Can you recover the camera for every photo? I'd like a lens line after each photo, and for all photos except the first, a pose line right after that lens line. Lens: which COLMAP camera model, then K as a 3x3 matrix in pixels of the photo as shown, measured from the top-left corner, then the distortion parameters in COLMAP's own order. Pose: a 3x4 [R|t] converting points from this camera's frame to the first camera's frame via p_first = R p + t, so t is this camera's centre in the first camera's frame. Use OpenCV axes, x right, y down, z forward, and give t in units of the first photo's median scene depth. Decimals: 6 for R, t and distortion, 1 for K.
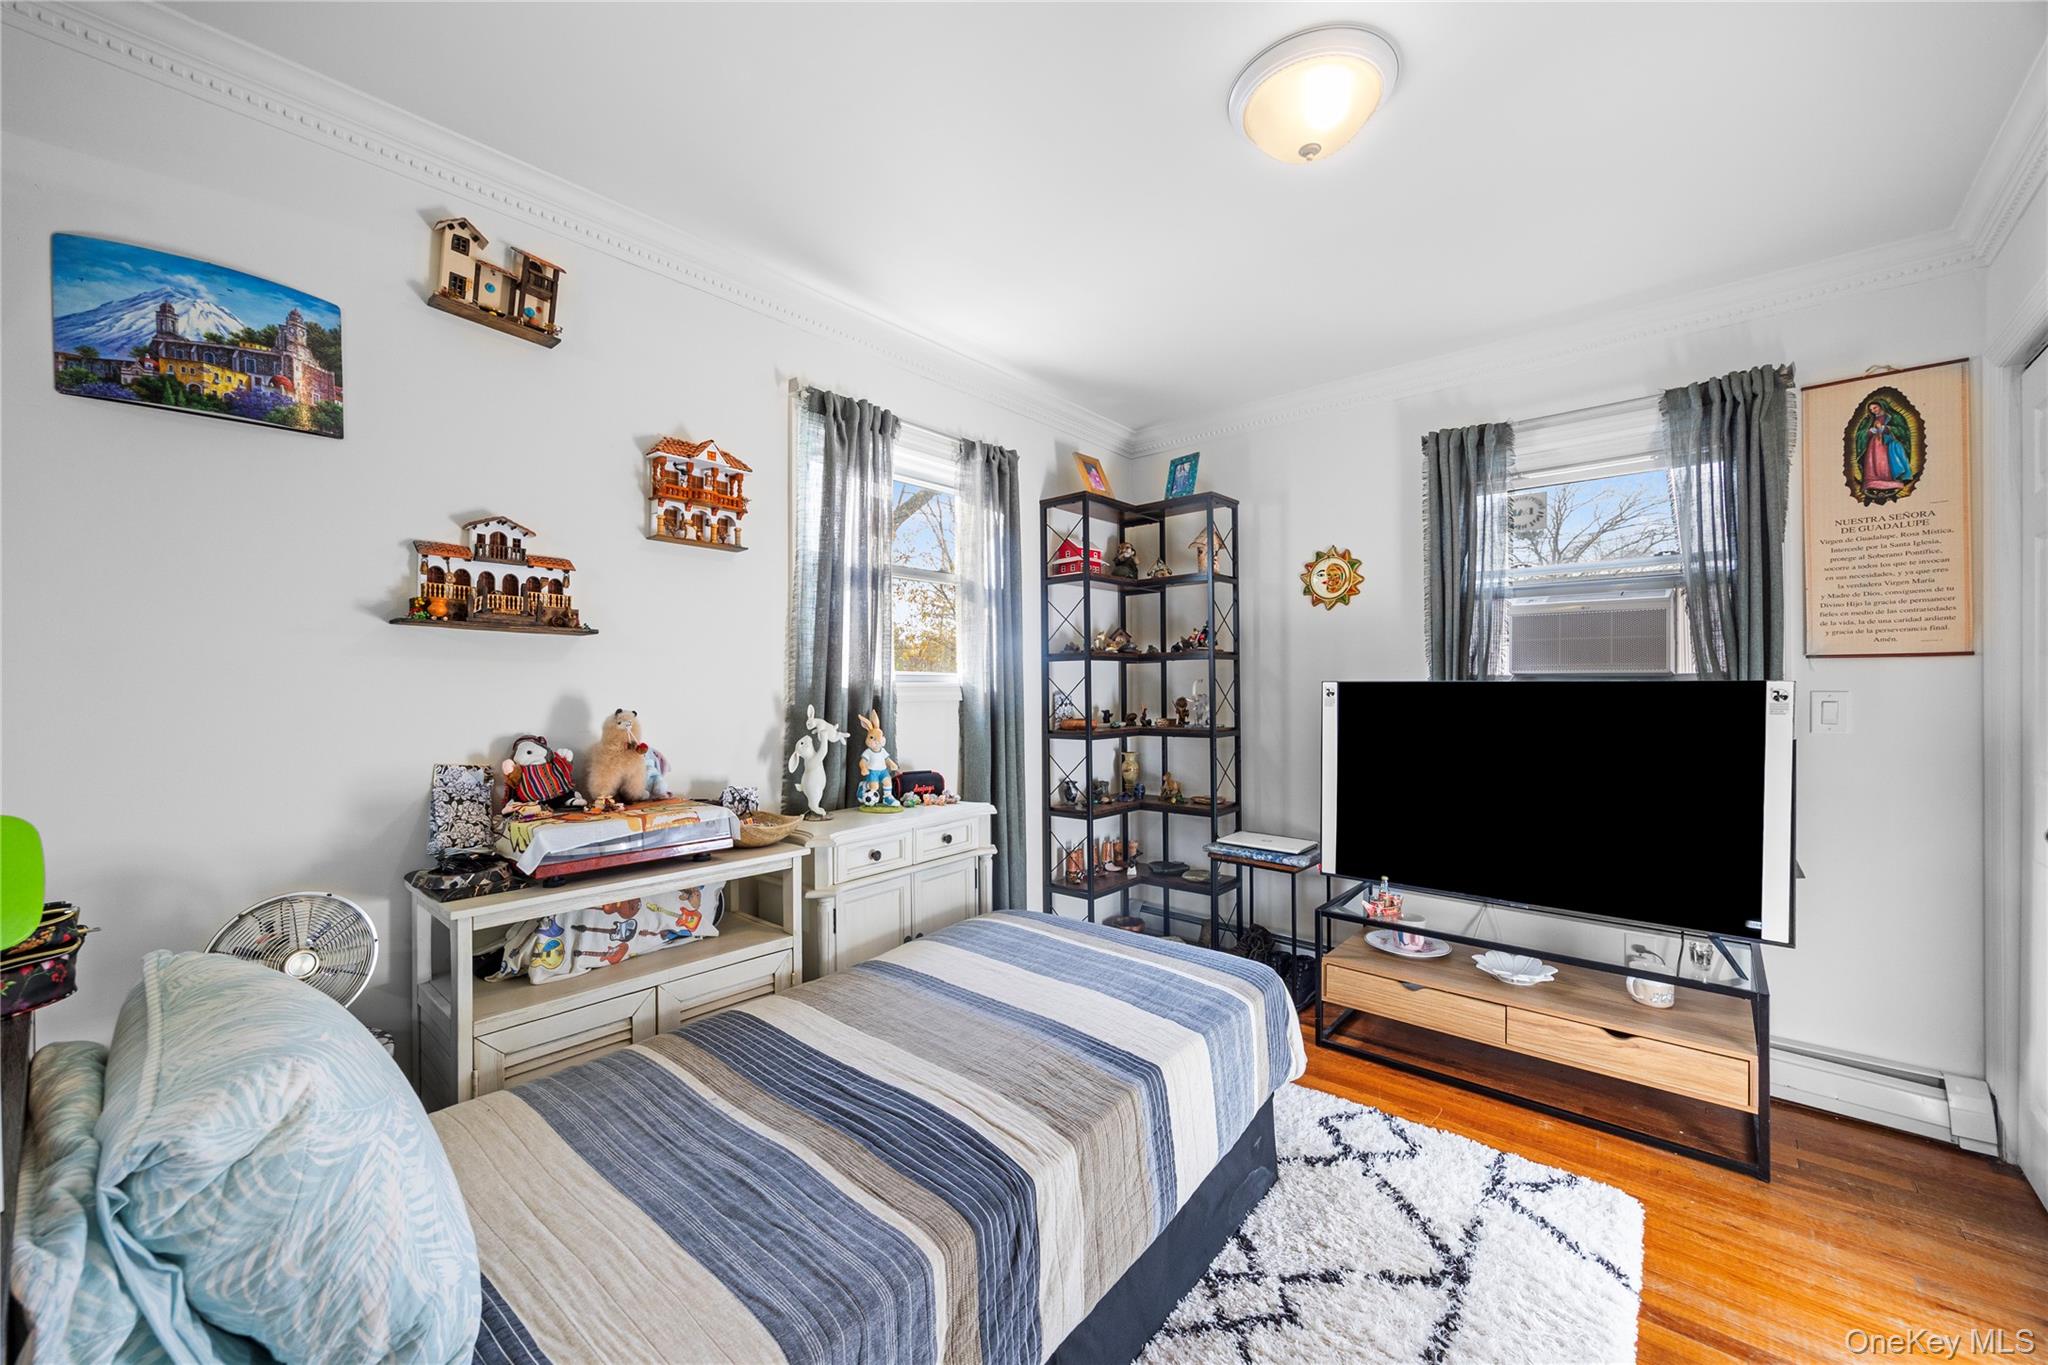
lens RADIAL K [[785.1, 0, 1014.1], [0, 785.1, 681.3], [0, 0, 1]] dist [-0.003725, 0.000172]
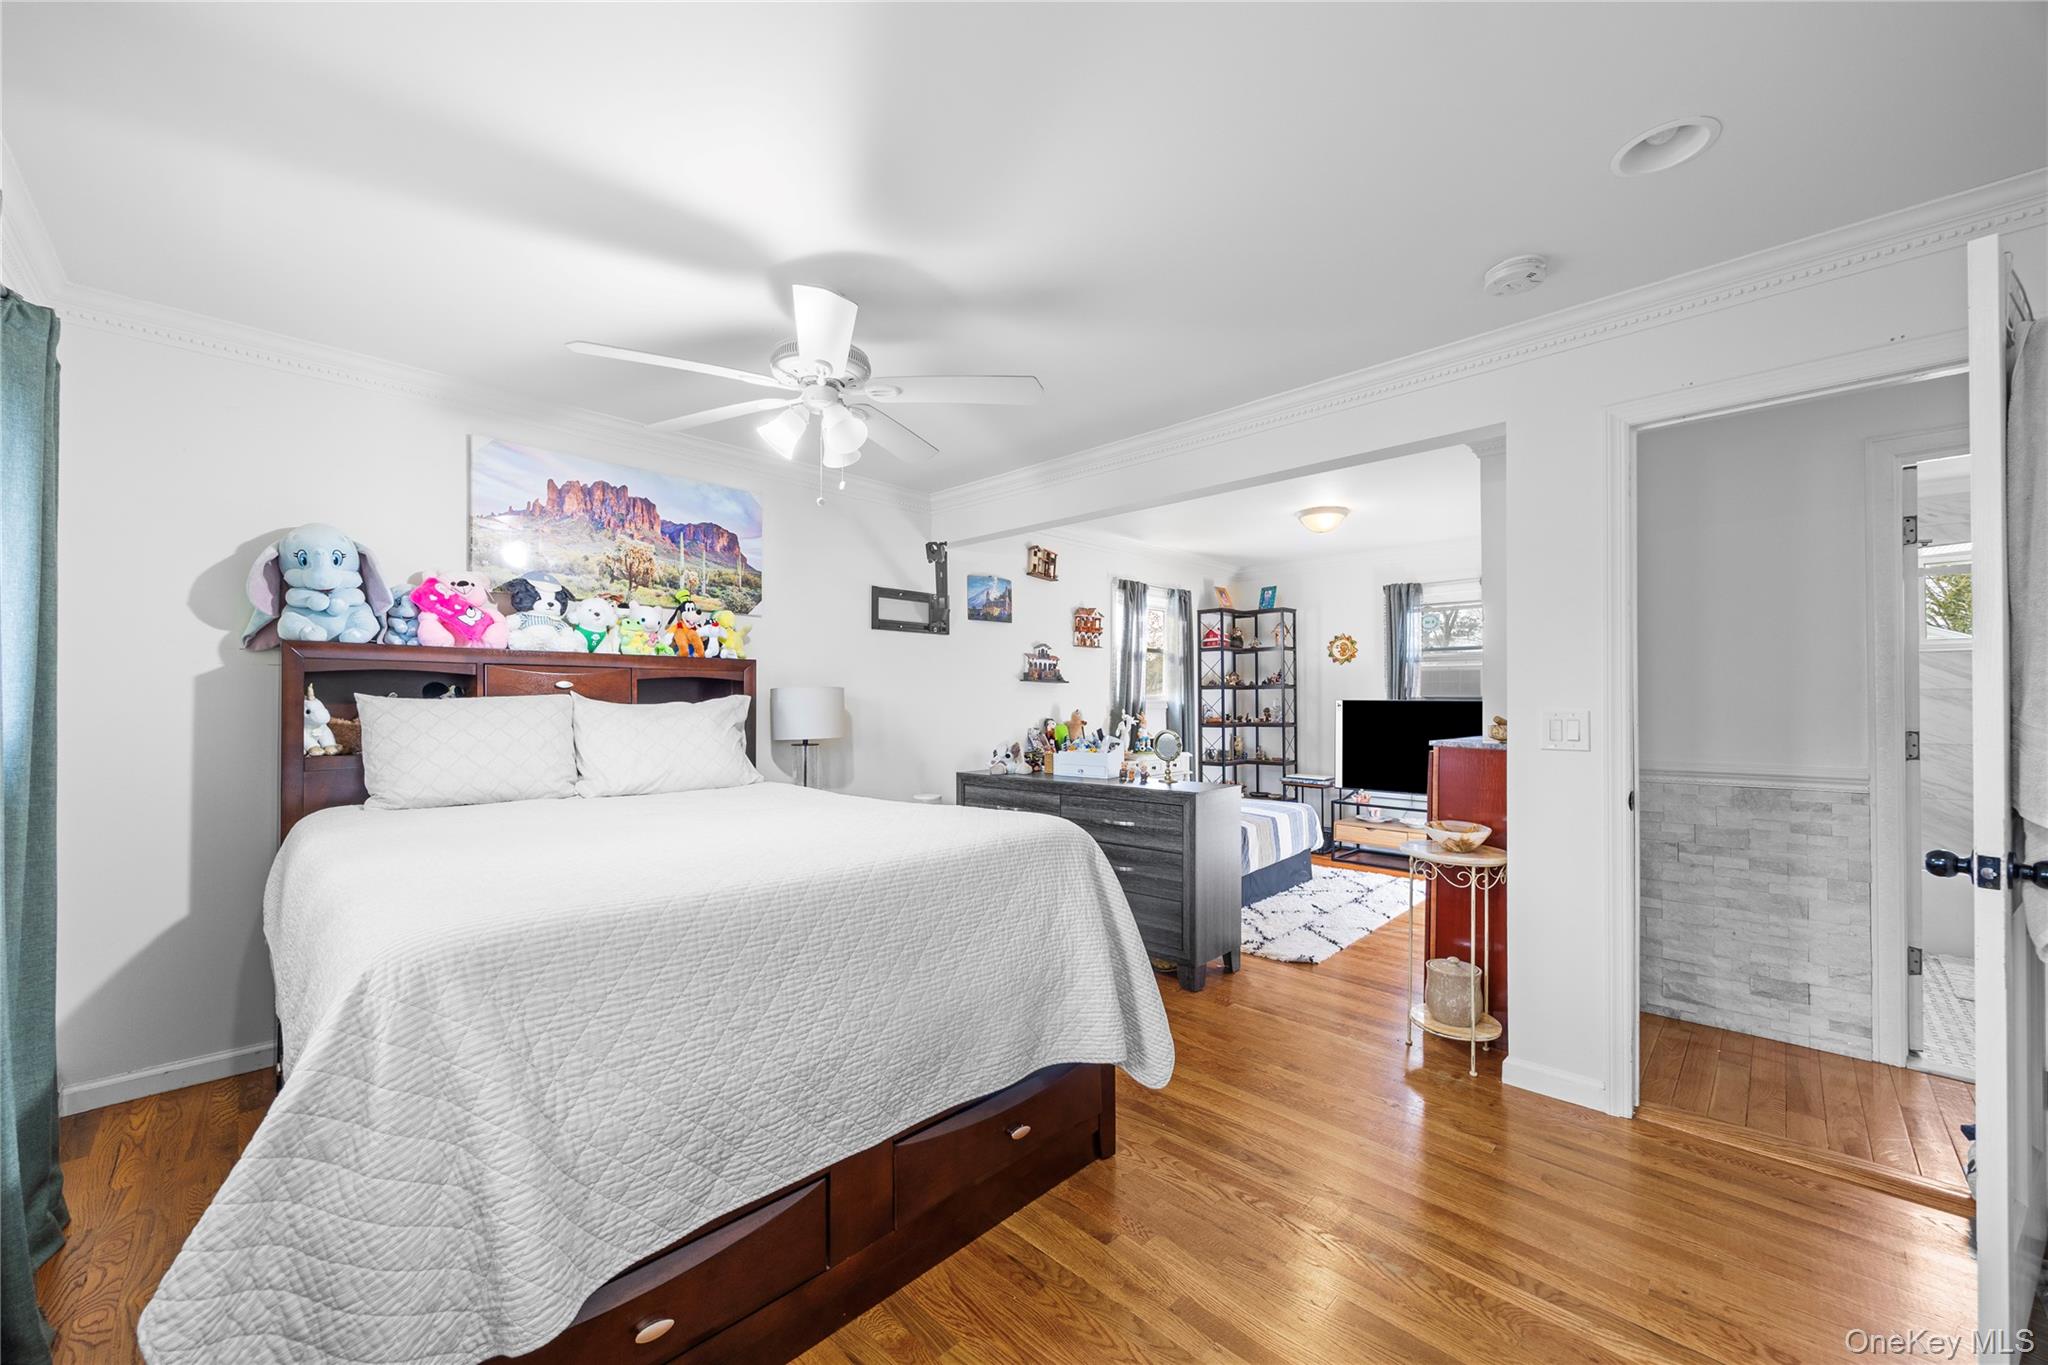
lens RADIAL K [[785.1, 0, 1033.5], [0, 785.1, 695.2], [0, 0, 1]] dist [-0.003725, 0.000172]
pose [[0.999428, 0.001695, -0.033790, -0.328888], [-0.001741, 0.999998, -0.001336, -0.007474], [0.033788, 0.001394, 0.999428, -1.065934]]
